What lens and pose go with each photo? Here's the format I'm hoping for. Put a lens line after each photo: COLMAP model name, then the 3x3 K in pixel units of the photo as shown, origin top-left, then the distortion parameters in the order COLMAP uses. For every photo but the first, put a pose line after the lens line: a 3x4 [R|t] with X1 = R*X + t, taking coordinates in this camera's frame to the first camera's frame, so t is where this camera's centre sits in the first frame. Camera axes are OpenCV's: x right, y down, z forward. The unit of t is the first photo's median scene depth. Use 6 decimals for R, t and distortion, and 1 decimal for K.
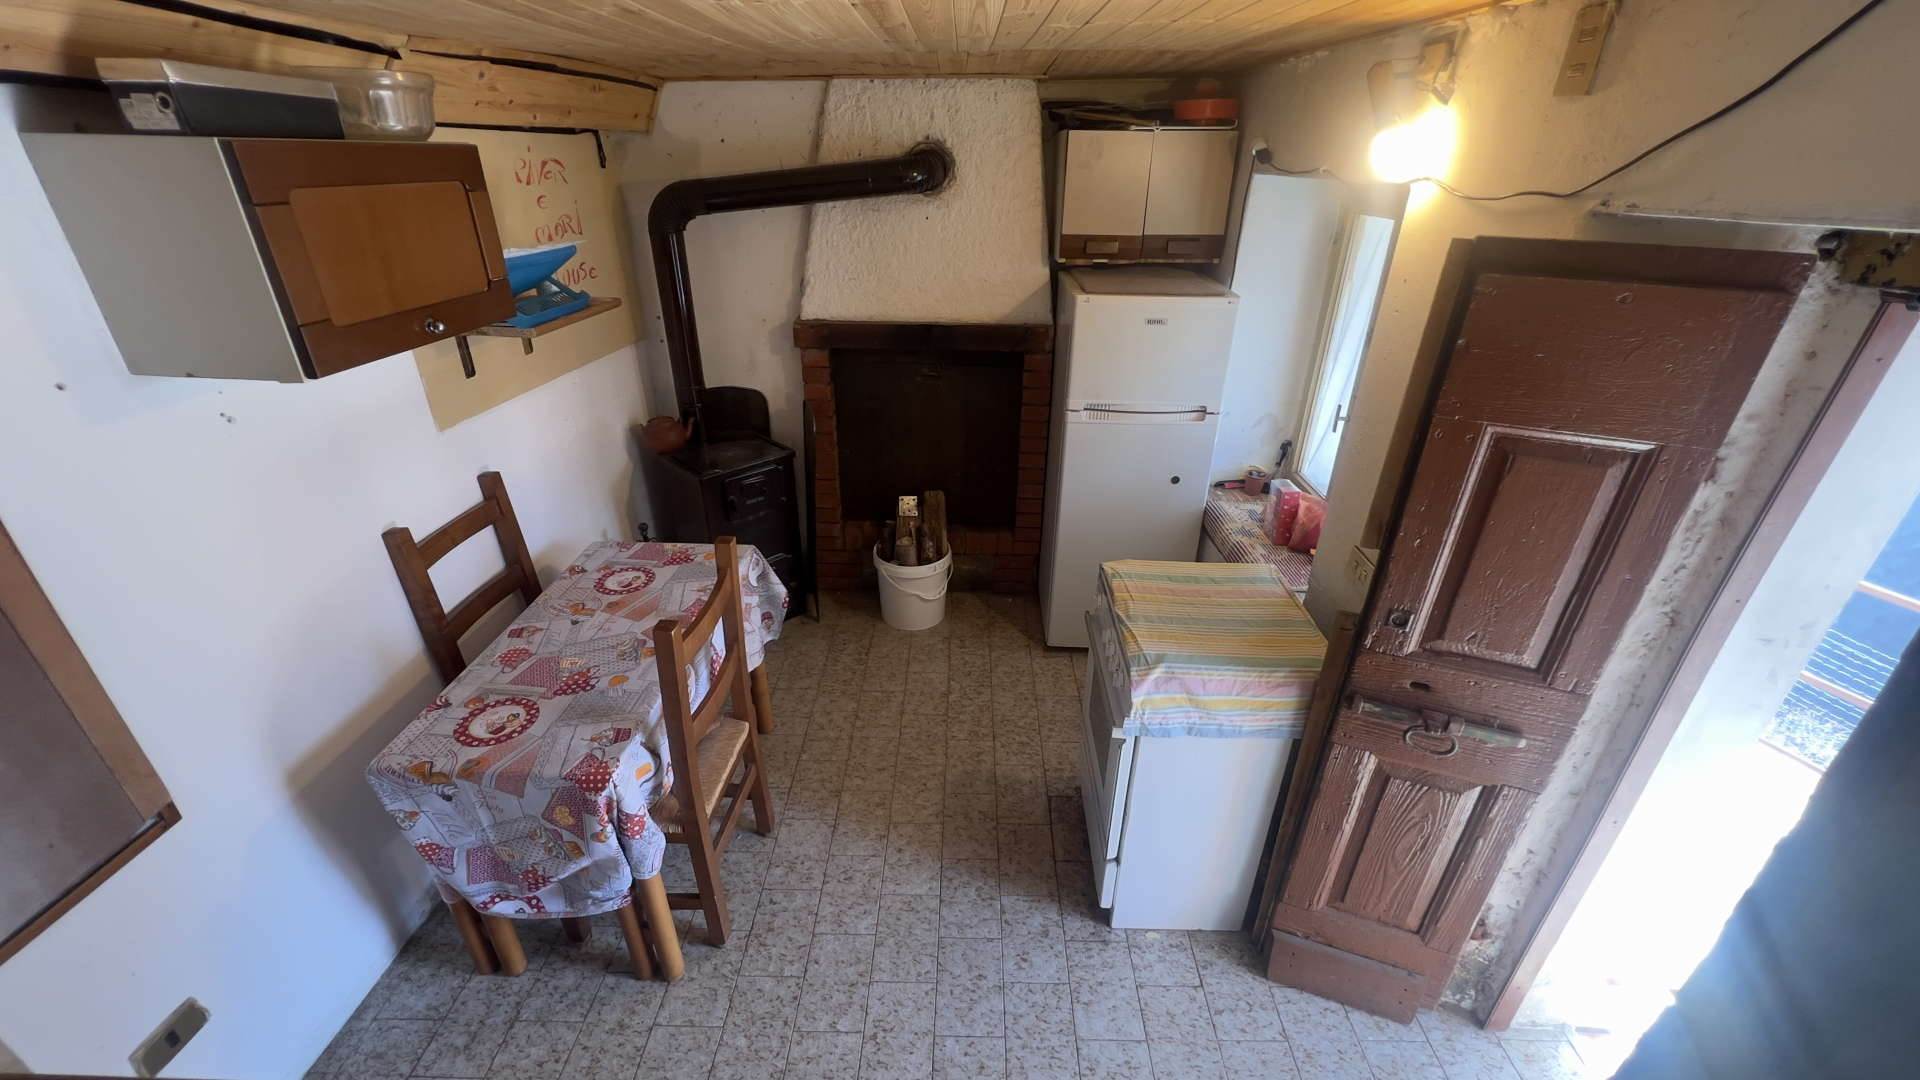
lens RADIAL K [[764.2, 0, 966.4], [0, 764.2, 545.9], [0, 0, 1]] dist [-0.003549, 0.001208]
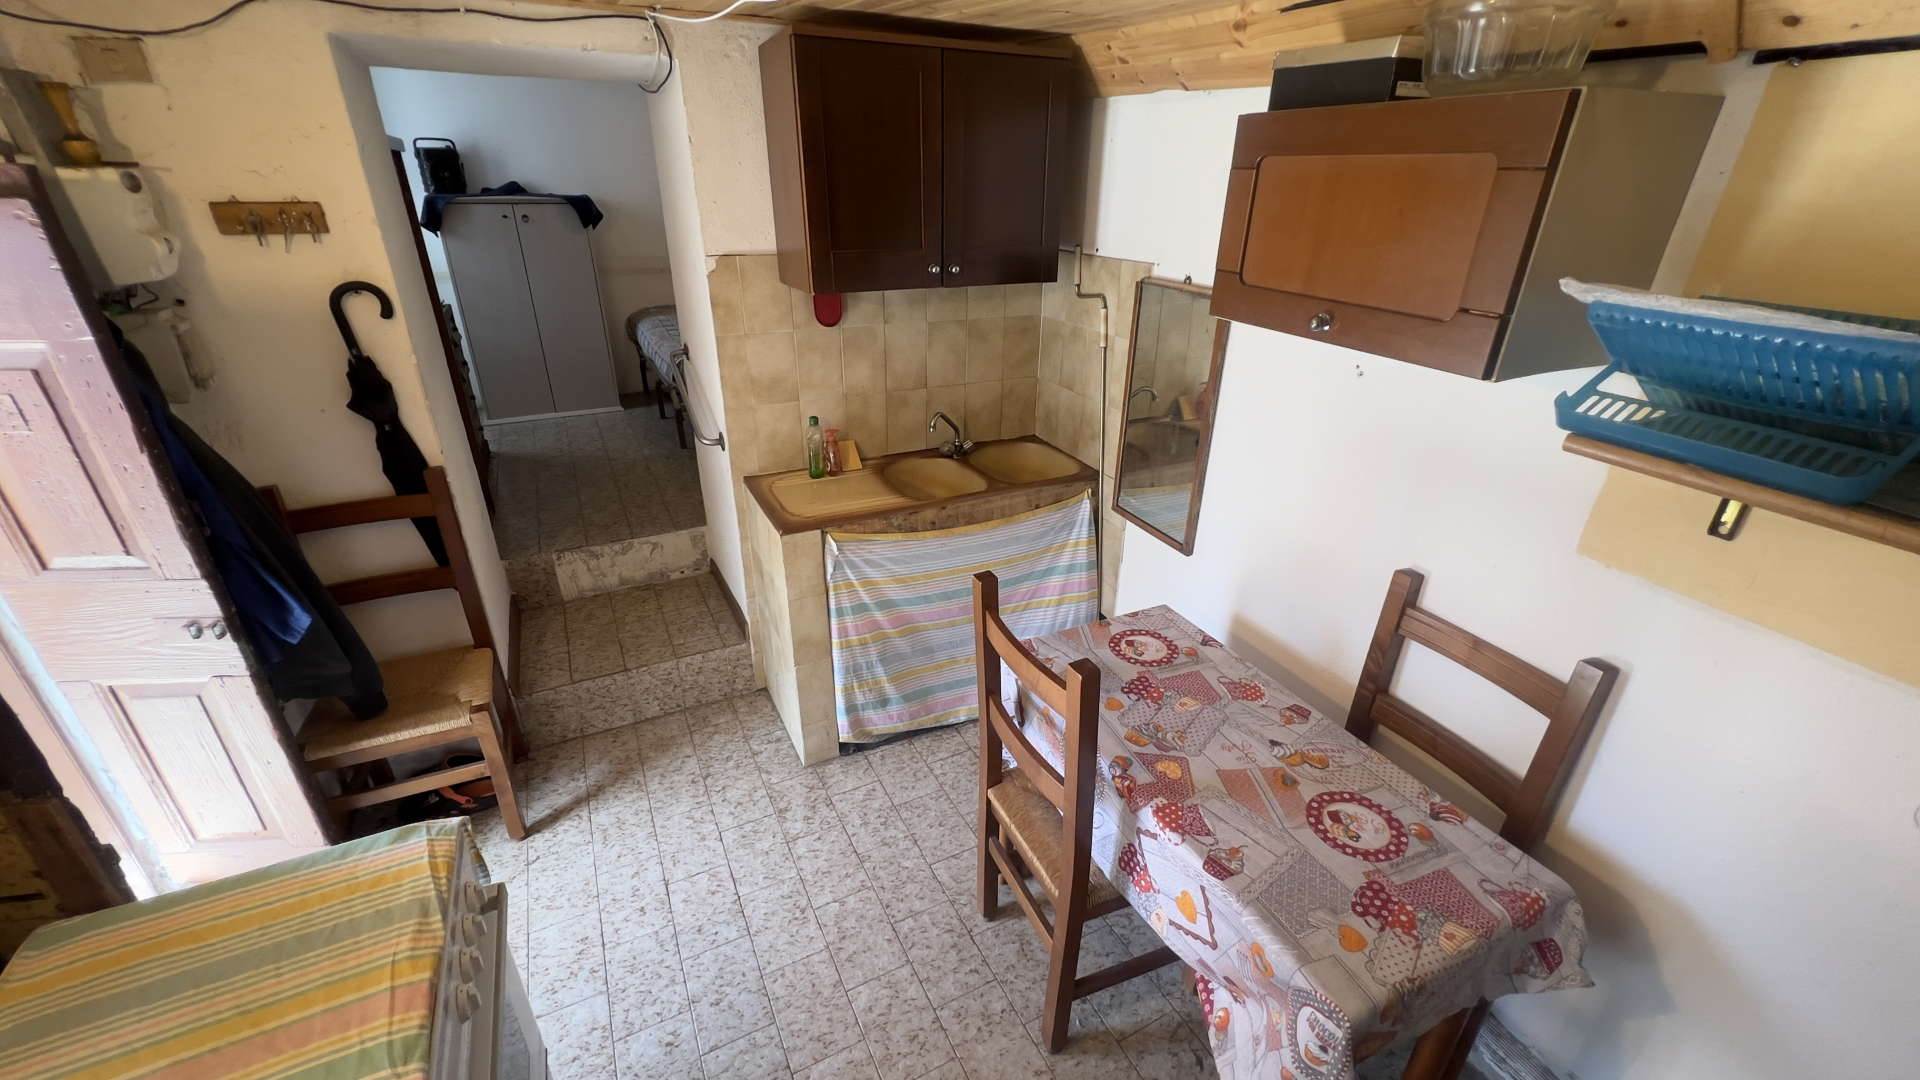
lens RADIAL K [[764.2, 0, 957.1], [0, 764.2, 541.3], [0, 0, 1]] dist [-0.003549, 0.001208]
pose [[-0.886053, 0.177697, -0.428175, 0.040124], [-0.234471, 0.624993, 0.744585, -0.378142], [0.399917, 0.760136, -0.512112, 0.816643]]
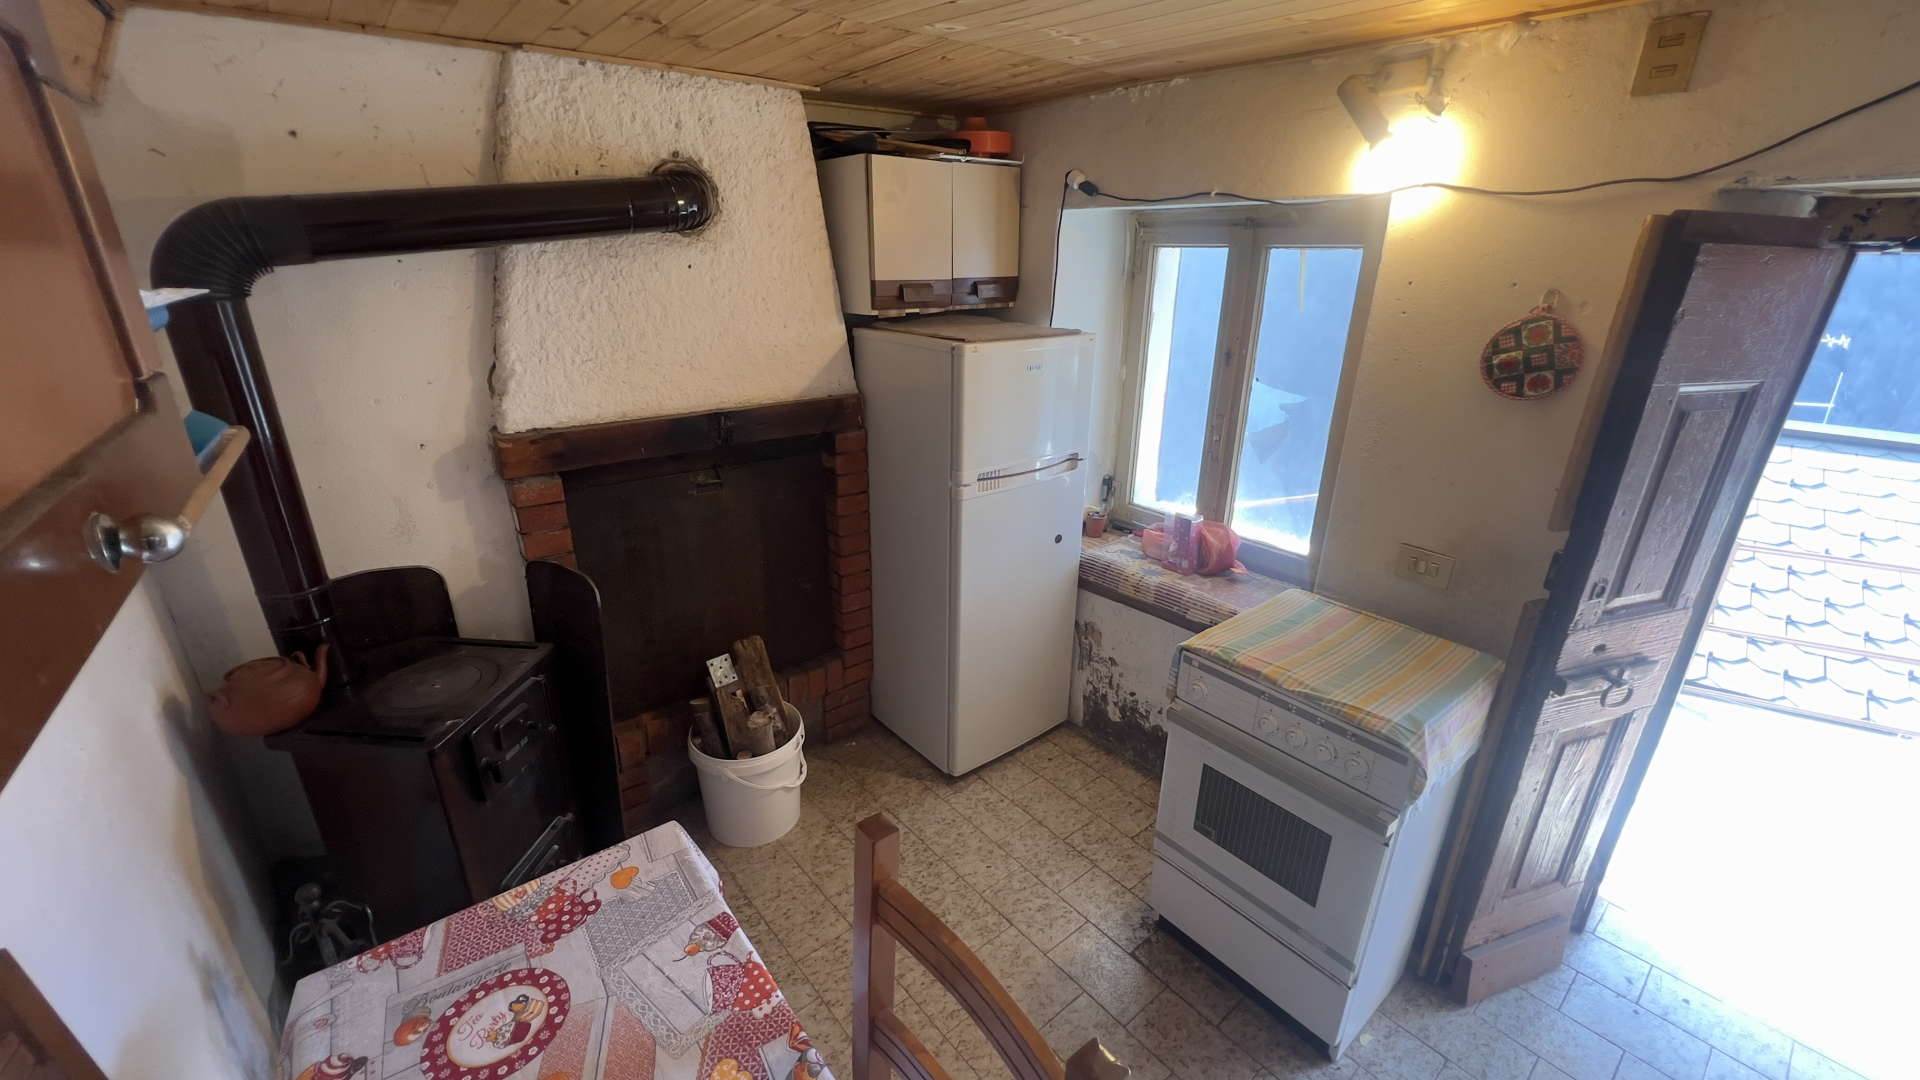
lens RADIAL K [[764.2, 0, 962.4], [0, 764.2, 543.4], [0, 0, 1]] dist [-0.003549, 0.001208]
pose [[0.759385, -0.235862, 0.606386, -0.359144], [0.298552, 0.954390, -0.002658, -0.112983], [-0.578101, 0.183056, 0.795166, 0.355189]]
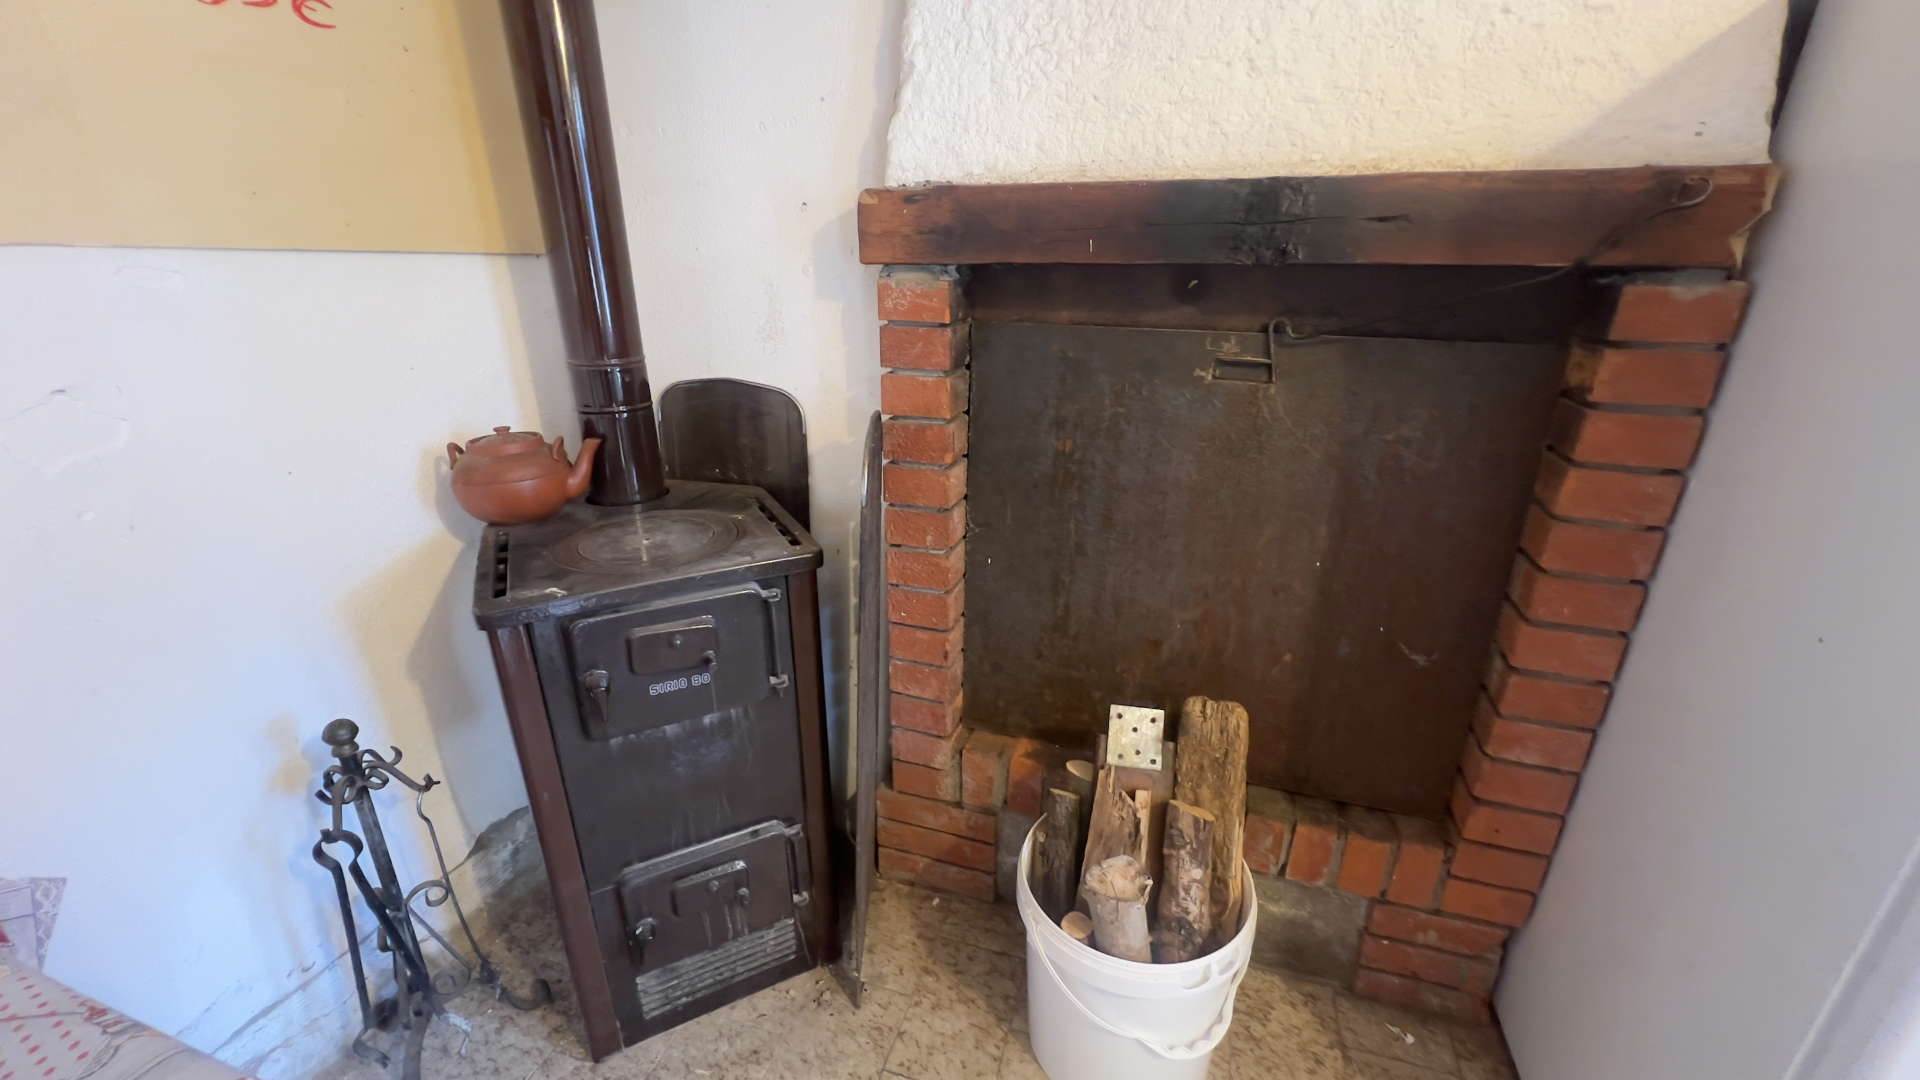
lens RADIAL K [[764.2, 0, 968.7], [0, 764.2, 541.7], [0, 0, 1]] dist [-0.003549, 0.001208]
pose [[0.957887, 0.091830, -0.272066, -0.074089], [-0.124888, 0.986410, -0.106765, -0.109425], [0.258565, 0.136246, 0.956337, 0.757847]]
